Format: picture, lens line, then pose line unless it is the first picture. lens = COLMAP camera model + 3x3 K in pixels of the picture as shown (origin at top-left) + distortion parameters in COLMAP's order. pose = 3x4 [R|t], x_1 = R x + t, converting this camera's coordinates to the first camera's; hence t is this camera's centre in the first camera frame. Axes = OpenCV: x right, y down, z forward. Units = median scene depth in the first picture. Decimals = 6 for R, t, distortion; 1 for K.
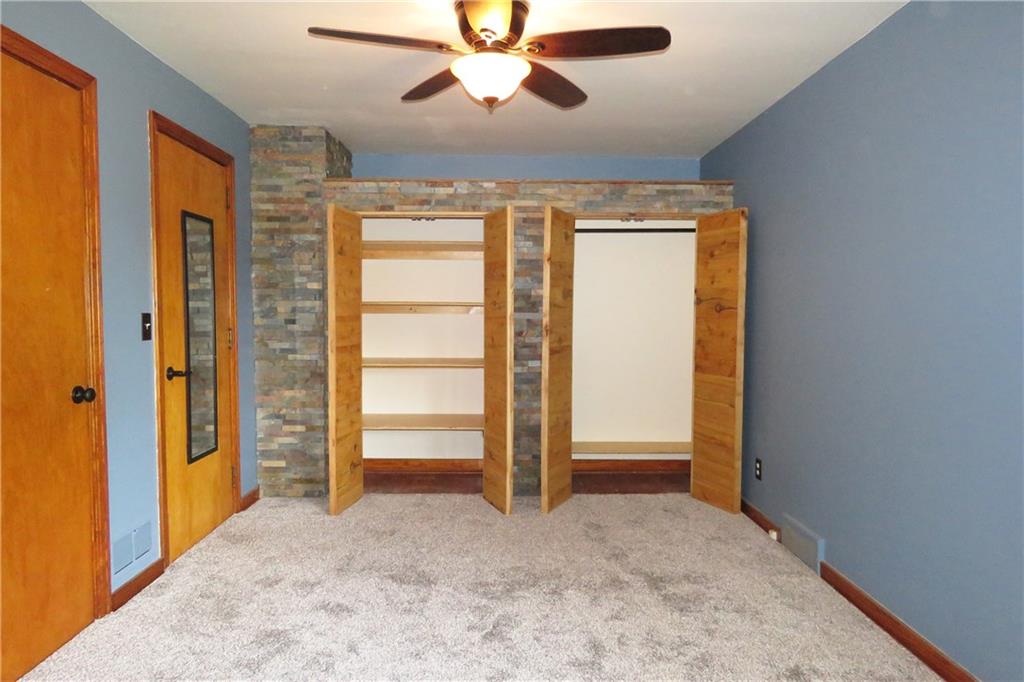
lens RADIAL K [[655.4, 0, 512.0], [0, 655.4, 341.0], [0, 0, 1]] dist [-0.000686, 0.000650]
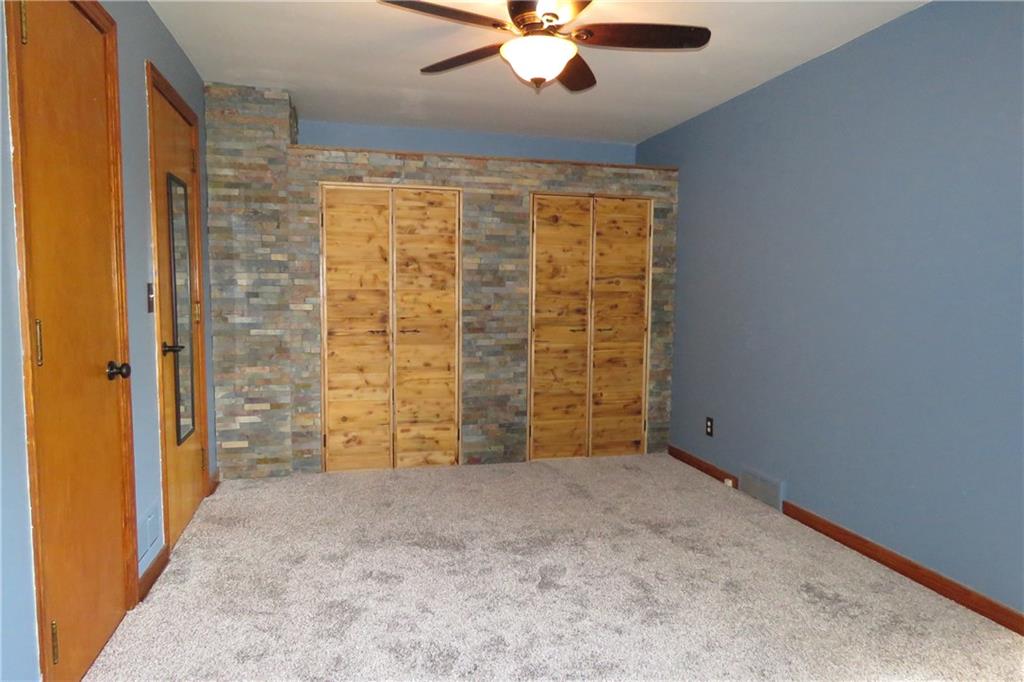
lens RADIAL K [[655.4, 0, 512.0], [0, 655.4, 341.0], [0, 0, 1]] dist [-0.000686, 0.000650]
pose [[0.973491, -0.013119, 0.228351, -0.192413], [0.005491, 0.999406, 0.034011, 0.007154], [-0.228661, -0.031856, 0.972985, -0.013347]]
